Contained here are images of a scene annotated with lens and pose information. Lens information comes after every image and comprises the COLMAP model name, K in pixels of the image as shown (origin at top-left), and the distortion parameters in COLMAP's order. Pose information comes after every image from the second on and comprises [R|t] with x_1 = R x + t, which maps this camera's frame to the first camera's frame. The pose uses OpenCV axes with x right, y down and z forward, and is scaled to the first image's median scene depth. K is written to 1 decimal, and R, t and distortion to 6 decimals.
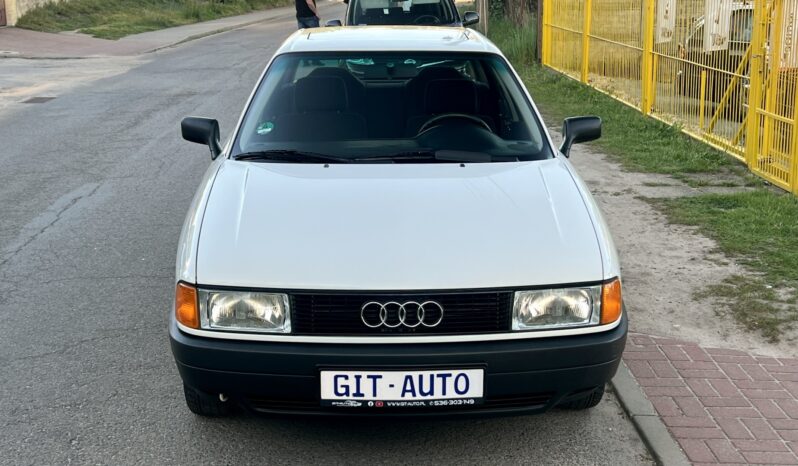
lens RADIAL K [[1039.2, 0, 399.0], [0, 1039.2, 233.0], [0, 0, 1]] dist [0.199420, -0.584240]
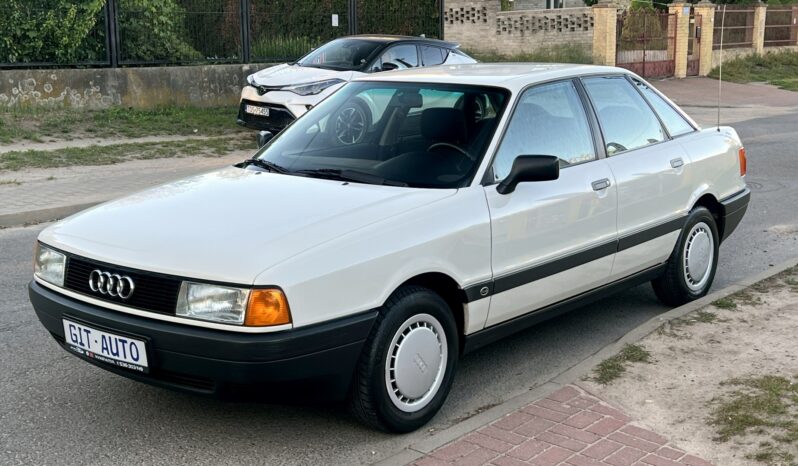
lens RADIAL K [[1039.2, 0, 399.0], [0, 1039.2, 233.0], [0, 0, 1]] dist [0.199420, -0.584240]
pose [[0.747465, 0.119439, -0.653475, 1.030941], [-0.151835, 0.988381, 0.006979, -0.039018], [0.646716, 0.094004, 0.756916, 0.292029]]
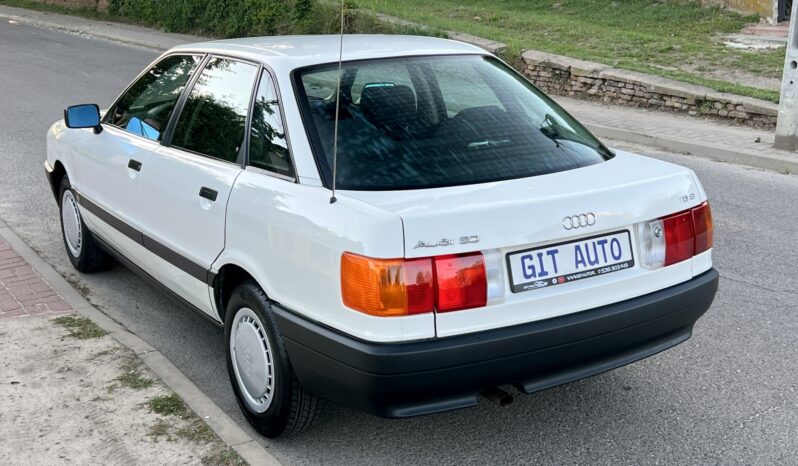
lens RADIAL K [[1028.0, 0, 399.0], [0, 1028.0, 233.0], [0, 0, 1]] dist [0.219500, -0.618580]
pose [[-0.866756, 0.132370, -0.480846, 0.623799], [-0.110430, 0.889266, 0.443859, -0.740888], [0.486353, 0.437817, -0.756159, 2.958731]]
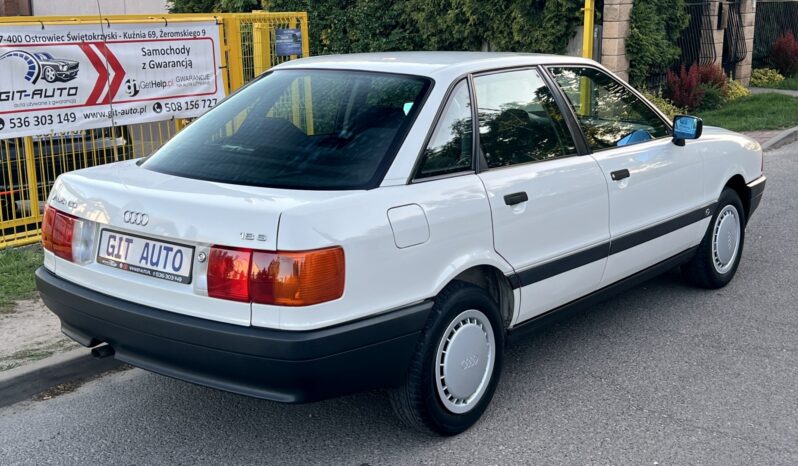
lens RADIAL K [[1028.0, 0, 399.0], [0, 1028.0, 233.0], [0, 0, 1]] dist [0.219500, -0.618580]
pose [[-0.750248, -0.141522, 0.645833, -0.975548], [0.165162, 0.905736, 0.390338, -0.686294], [-0.640195, 0.399517, -0.656152, 2.815725]]
